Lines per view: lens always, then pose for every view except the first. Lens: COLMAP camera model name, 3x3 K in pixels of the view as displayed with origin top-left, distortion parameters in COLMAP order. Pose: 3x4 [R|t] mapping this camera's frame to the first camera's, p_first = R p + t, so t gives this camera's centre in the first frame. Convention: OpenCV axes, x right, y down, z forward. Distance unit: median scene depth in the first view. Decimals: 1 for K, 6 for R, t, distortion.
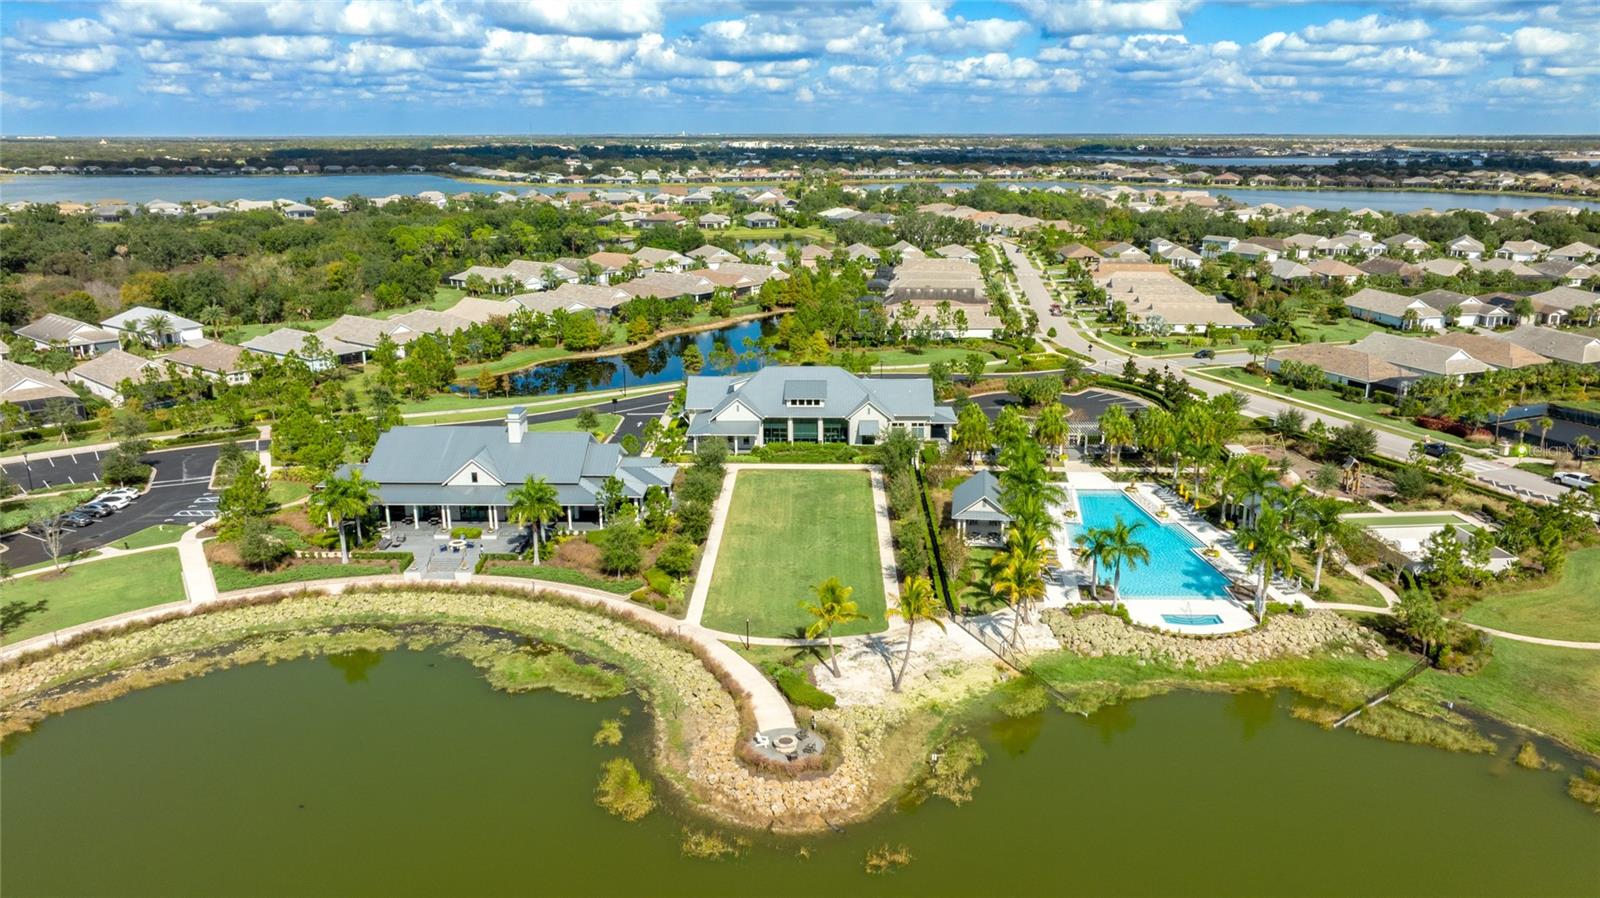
lens RADIAL K [[1160.0, 0, 832.5], [0, 1160.0, 449.2], [0, 0, 1]] dist [-0.019082, 0.039867]
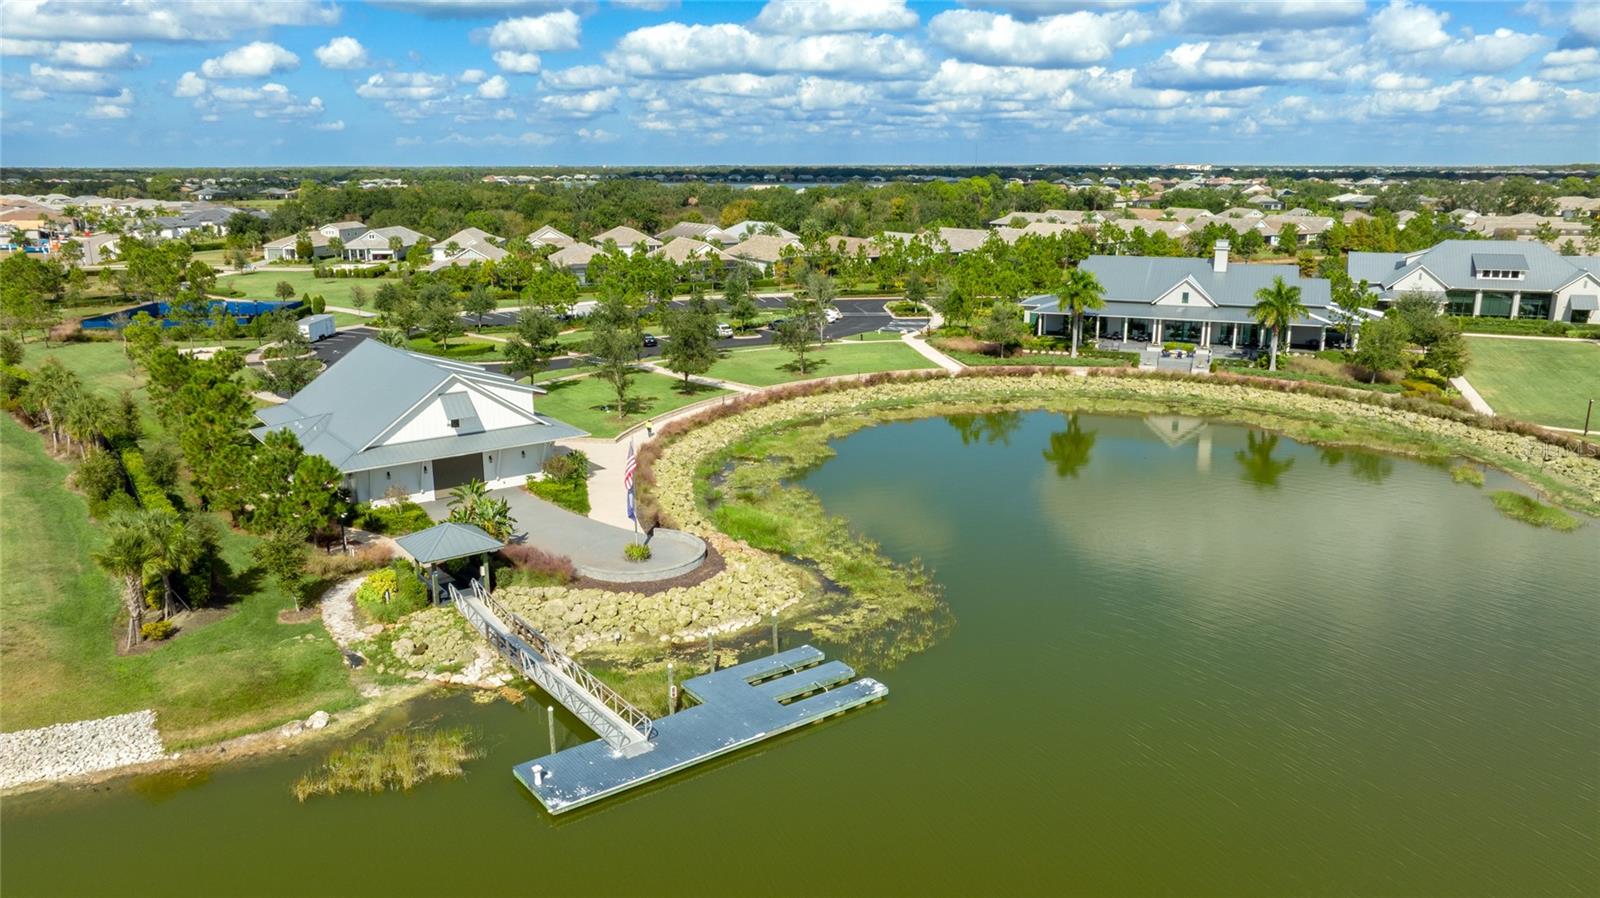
lens RADIAL K [[1160.0, 0, 832.5], [0, 1160.0, 449.2], [0, 0, 1]] dist [-0.019082, 0.039867]
pose [[0.942374, 0.086701, -0.323133, -0.213742], [-0.097823, 0.995035, -0.018307, 0.166435], [0.319942, 0.048862, 0.946176, -0.033893]]
